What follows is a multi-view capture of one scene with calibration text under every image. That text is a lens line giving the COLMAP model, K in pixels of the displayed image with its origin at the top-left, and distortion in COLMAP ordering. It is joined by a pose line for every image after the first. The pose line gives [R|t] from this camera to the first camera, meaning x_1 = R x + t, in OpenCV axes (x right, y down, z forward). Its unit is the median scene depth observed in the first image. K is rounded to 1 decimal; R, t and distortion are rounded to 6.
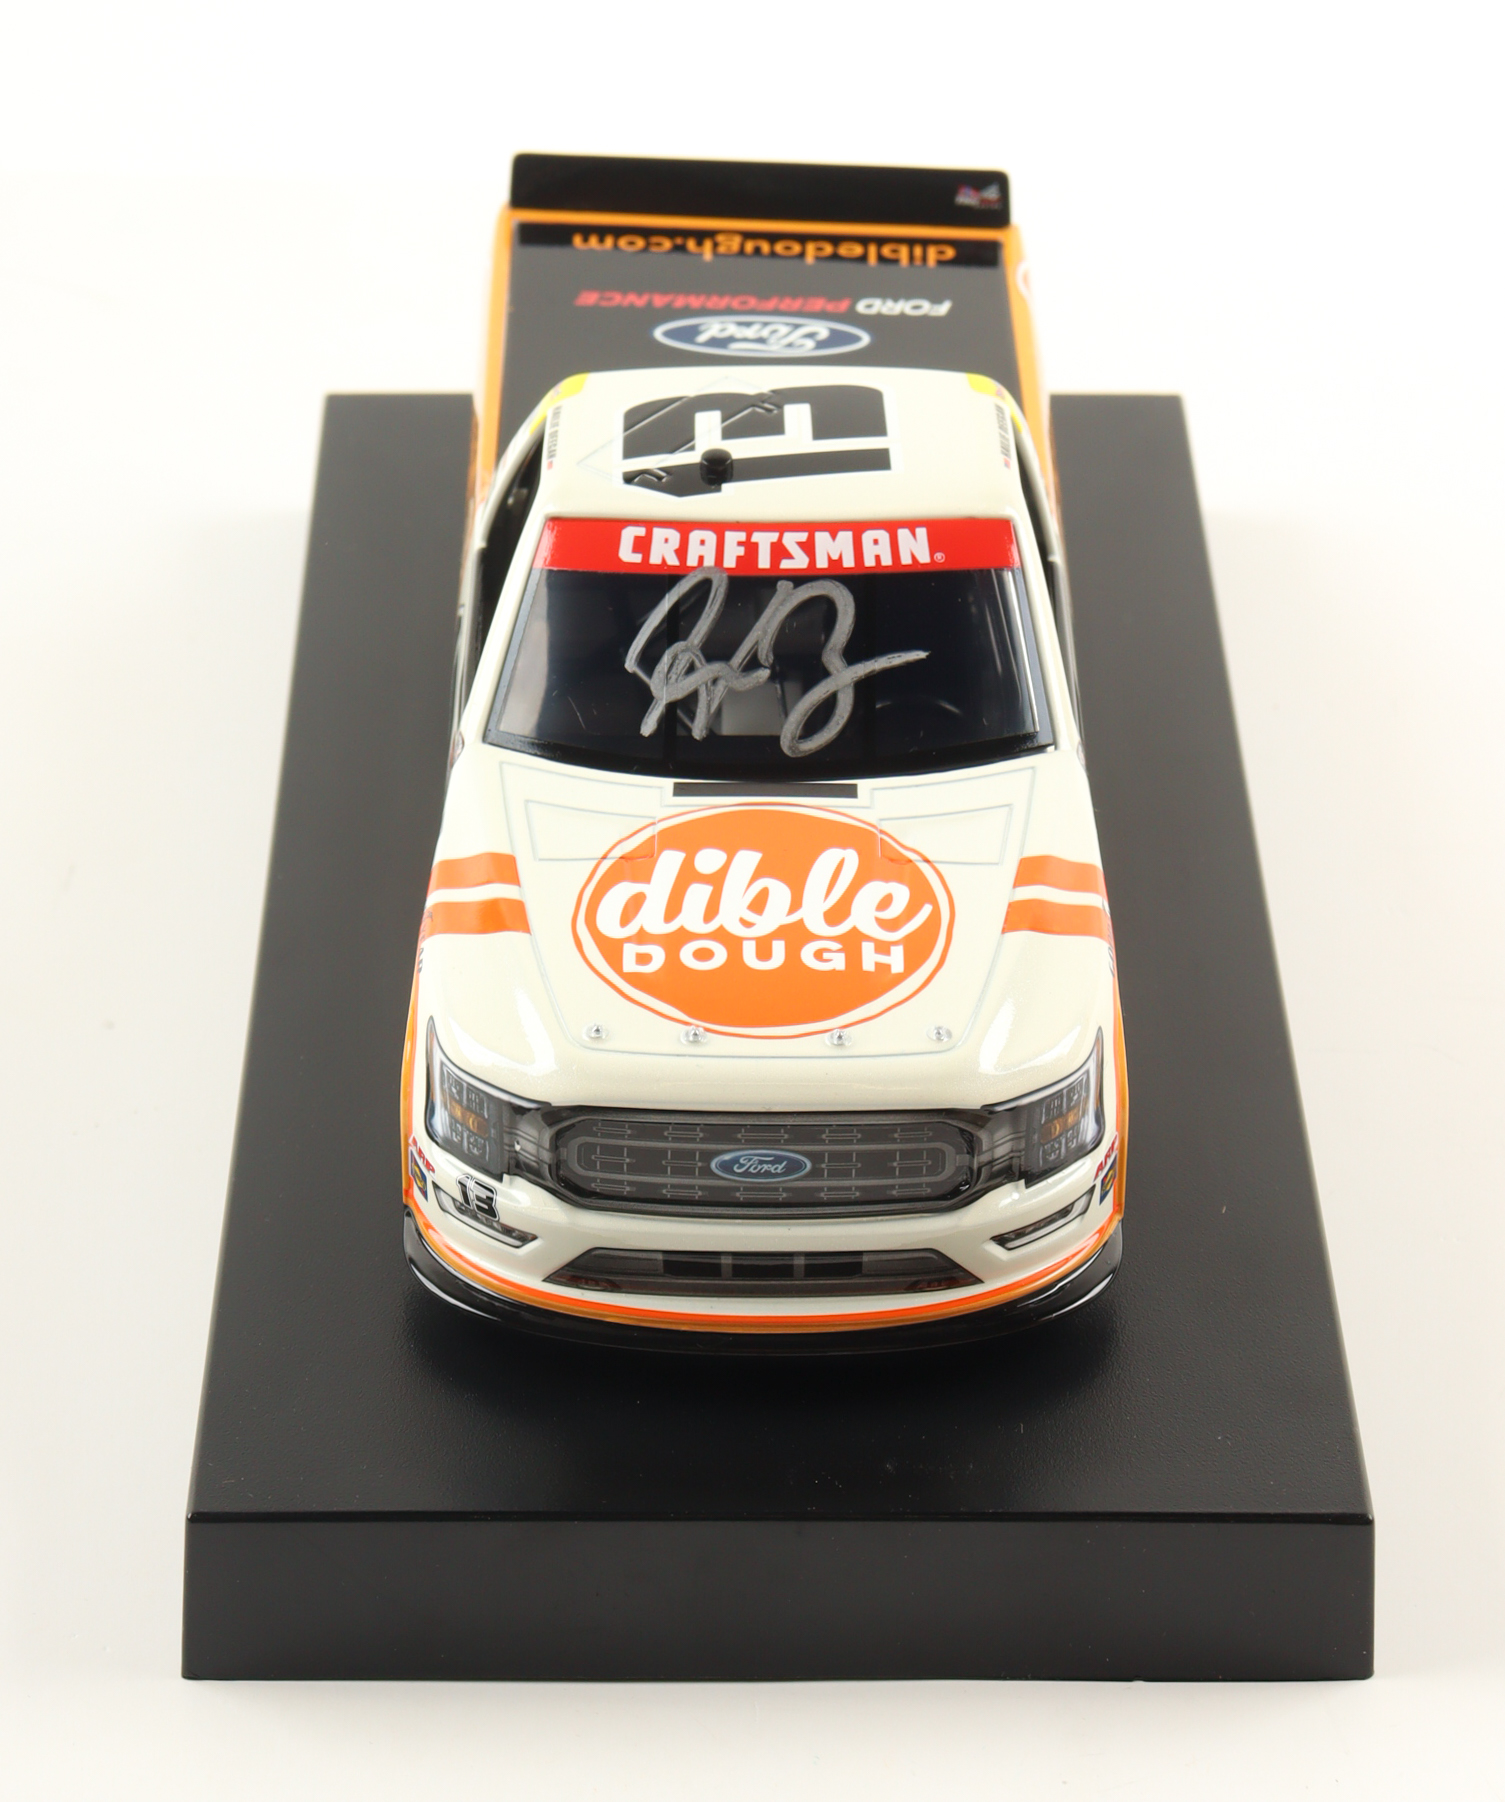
lens RADIAL K [[3690.2, 0, 746.7], [0, 3690.2, 900.3], [0, 0, 1]] dist [0.024352, 0.000000]
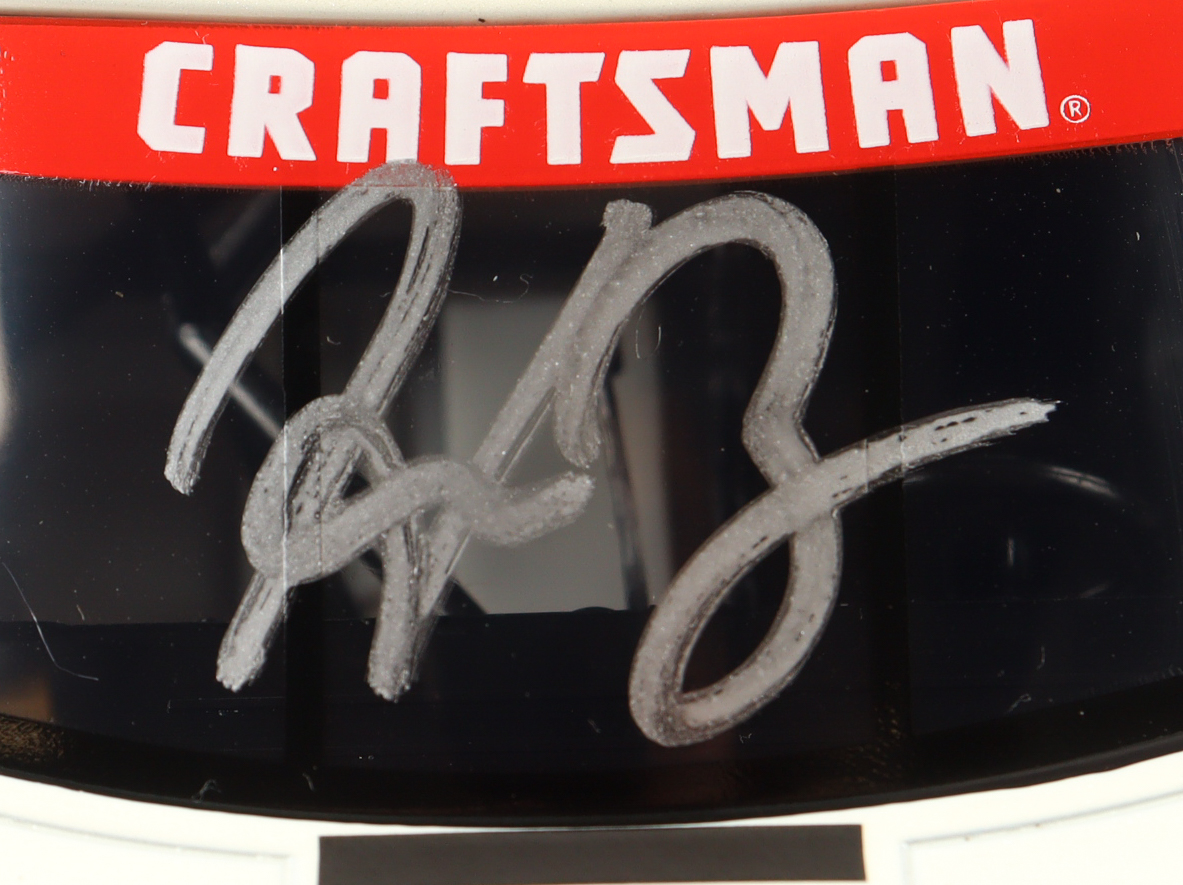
lens RADIAL K [[2916.1, 0, 599.6], [0, 2916.1, 443.2], [0, 0, 1]] dist [0.153307, 0.000000]
pose [[0.999350, -0.033670, 0.012896, 0.003629], [0.031070, 0.985683, 0.165723, -0.109290], [-0.018292, -0.165214, 0.986088, 0.730499]]
